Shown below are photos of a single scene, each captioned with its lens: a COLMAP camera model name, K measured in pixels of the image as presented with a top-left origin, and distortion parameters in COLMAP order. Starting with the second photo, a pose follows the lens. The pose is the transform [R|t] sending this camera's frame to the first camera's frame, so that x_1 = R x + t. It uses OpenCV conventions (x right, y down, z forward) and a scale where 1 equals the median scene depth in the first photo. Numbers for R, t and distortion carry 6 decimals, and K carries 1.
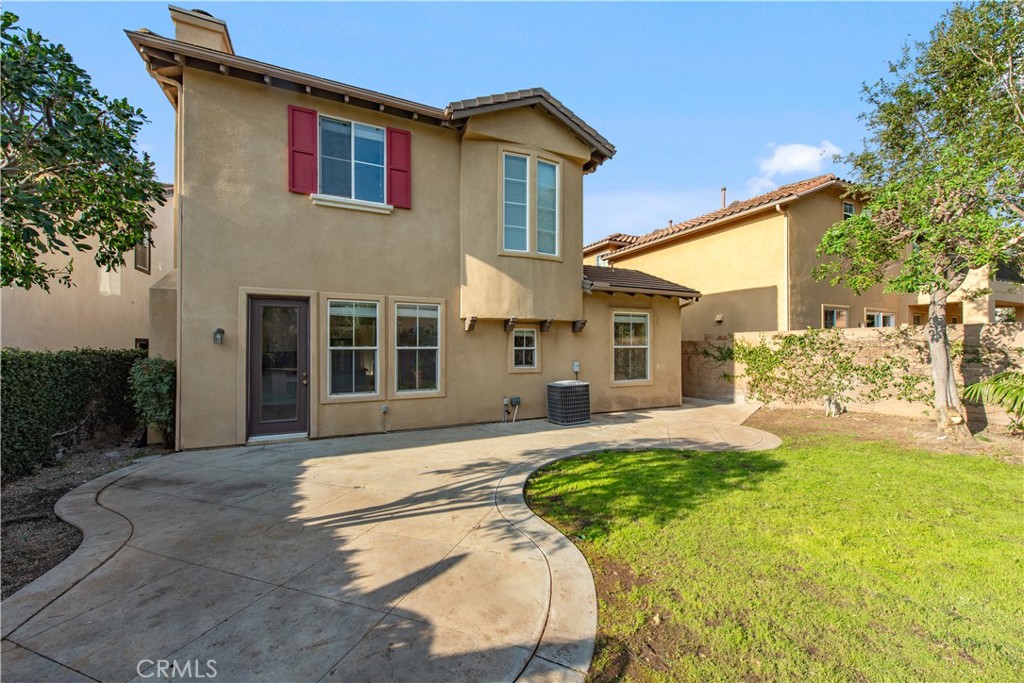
lens RADIAL K [[407.4, 0, 513.6], [0, 407.4, 341.7], [0, 0, 1]] dist [0.009474, 0.000154]
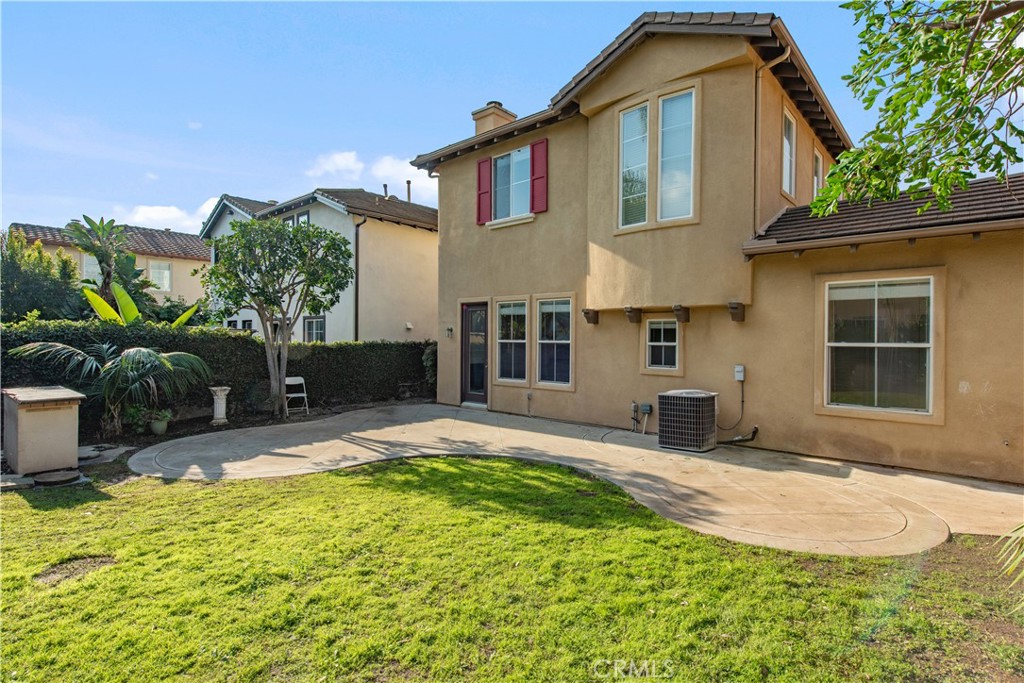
lens RADIAL K [[507.5, 0, 512.8], [0, 507.5, 341.4], [0, 0, 1]] dist [0.002645, 0.000318]
pose [[0.382155, 0.007939, -0.924064, 0.892475], [0.001351, 0.999957, 0.009150, 0.002028], [0.924097, -0.004745, 0.382128, 0.394048]]
